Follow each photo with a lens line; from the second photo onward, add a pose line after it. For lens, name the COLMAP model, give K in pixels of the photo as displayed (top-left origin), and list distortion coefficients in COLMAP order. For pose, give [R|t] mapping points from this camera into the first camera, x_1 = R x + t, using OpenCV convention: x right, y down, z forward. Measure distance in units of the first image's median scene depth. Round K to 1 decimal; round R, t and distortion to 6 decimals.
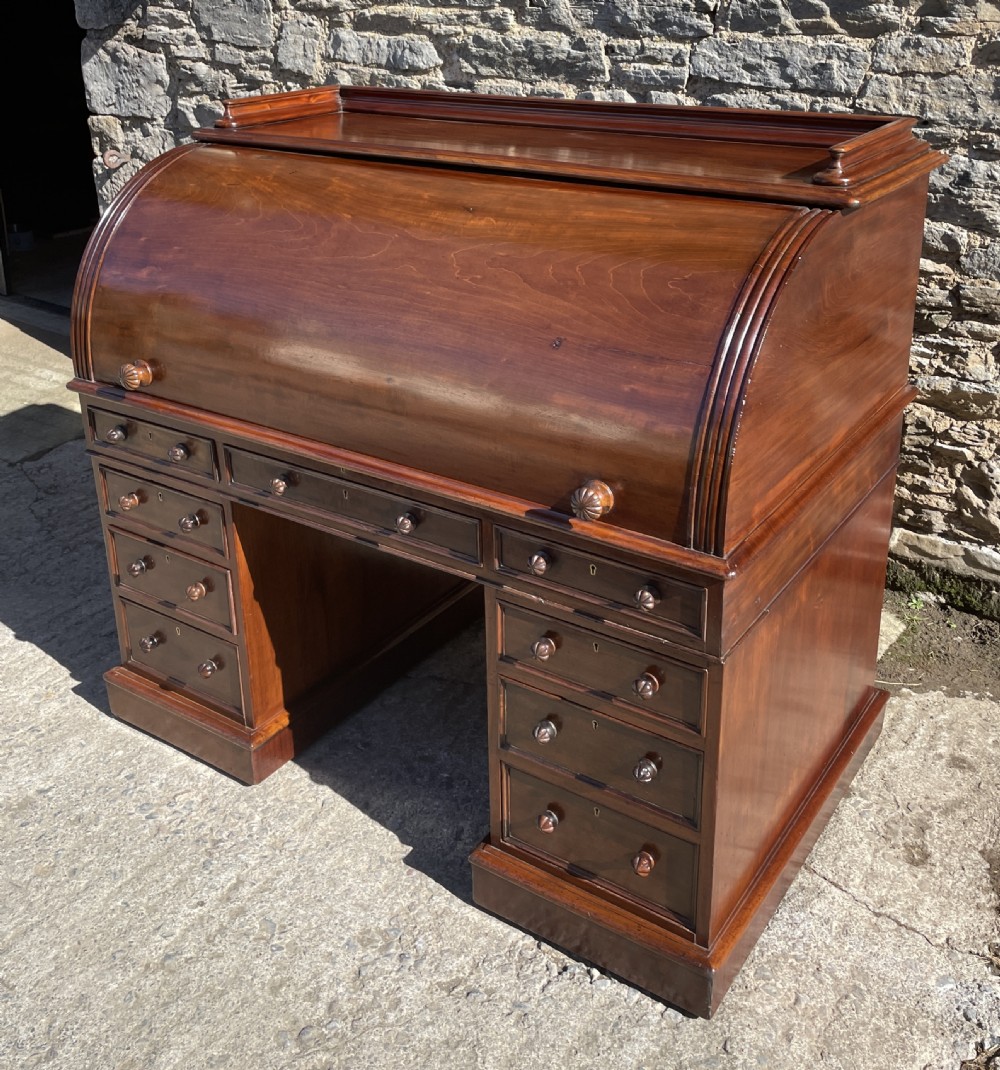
lens RADIAL K [[1192.7, 0, 486.6], [0, 1192.7, 385.1], [0, 0, 1]] dist [0.040987, 0.000000]
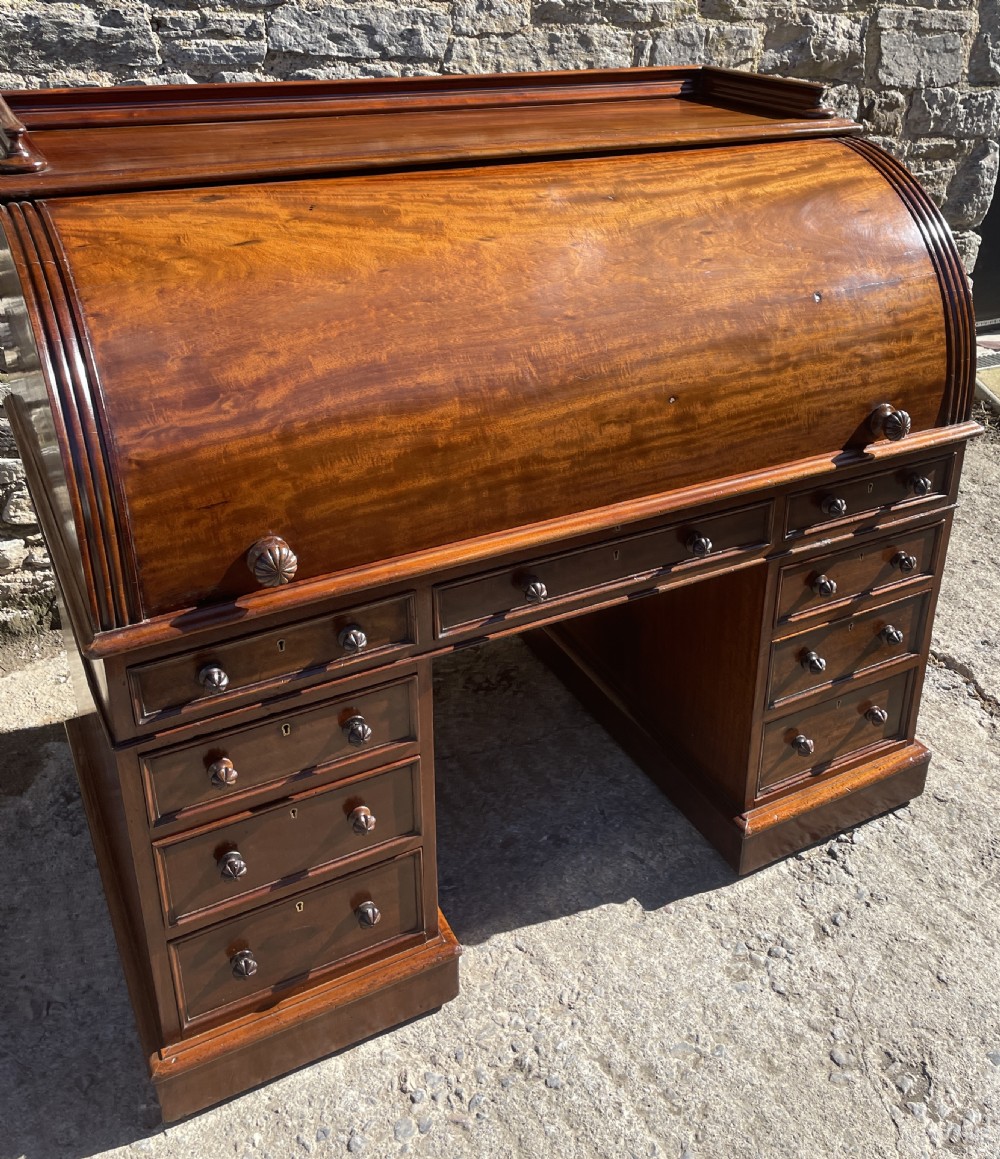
lens RADIAL K [[1154.6, 0, 567.2], [0, 1154.6, 451.6], [0, 0, 1]] dist [0.032857, 0.000000]
pose [[0.431031, -0.344857, 0.833838, -0.568145], [0.280103, 0.929573, 0.239659, -0.131601], [-0.857761, 0.130260, 0.497270, 0.439335]]
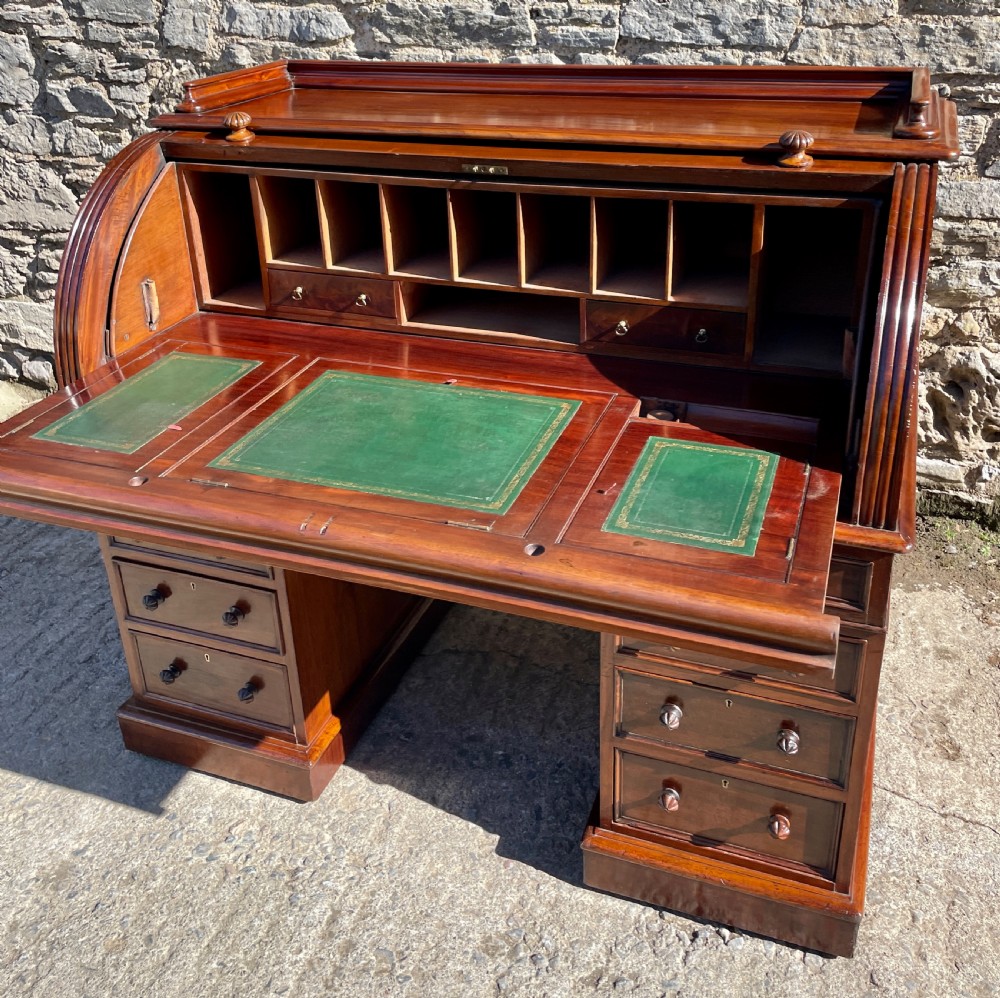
lens RADIAL K [[1039.9, 0, 496.9], [0, 1039.9, 384.7], [0, 0, 1]] dist [0.032665, 0.000000]
pose [[0.969420, -0.111463, 0.218633, -0.167371], [0.097281, 0.992455, 0.074629, -0.040046], [-0.225302, -0.051078, 0.972949, 0.141071]]
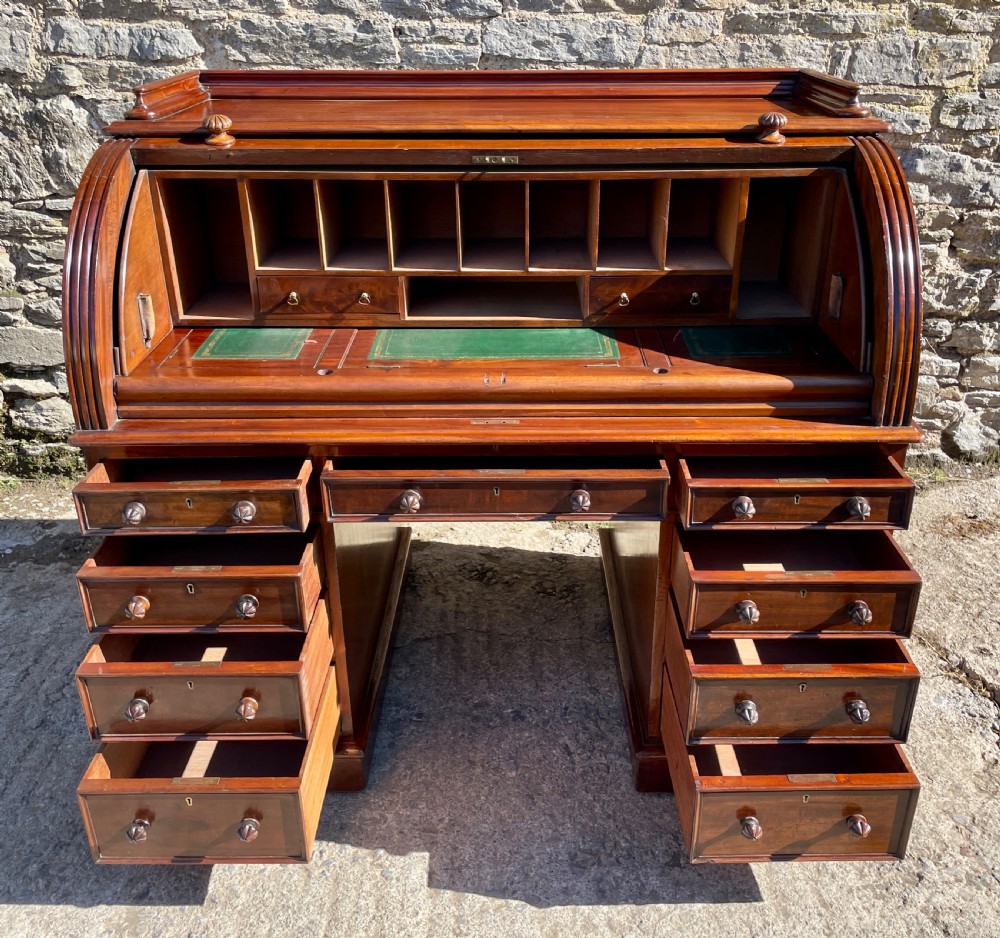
lens RADIAL K [[994.7, 0, 516.4], [0, 994.7, 455.6], [0, 0, 1]] dist [0.024818, 0.000000]
pose [[0.818503, -0.237106, 0.523291, -0.387955], [0.185113, 0.971128, 0.150480, -0.031863], [-0.543862, -0.026300, 0.838762, 0.205843]]
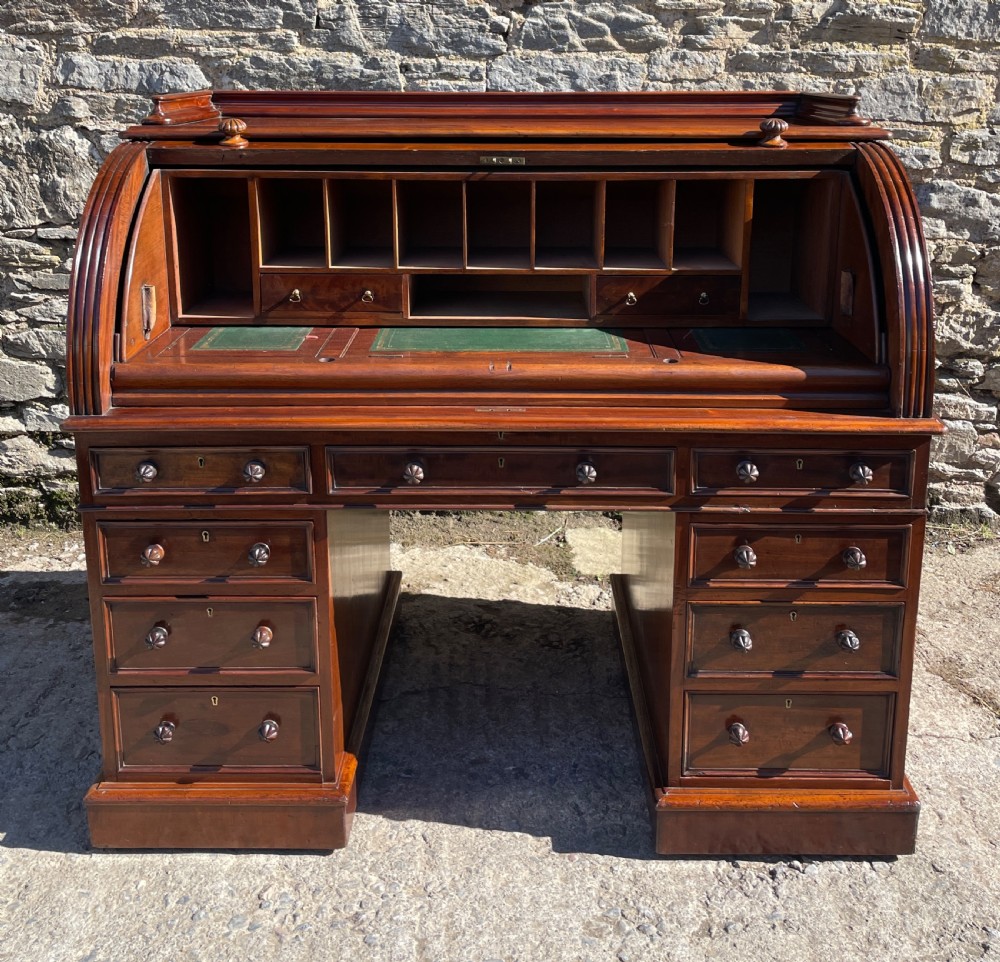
lens RADIAL K [[1124.3, 0, 502.1], [0, 1124.3, 316.6], [0, 0, 1]] dist [0.047452, 0.000000]
pose [[0.824928, -0.107669, 0.554889, -0.437762], [0.177956, 0.981240, -0.074162, 0.030767], [-0.536494, 0.159924, 0.828612, 0.162365]]
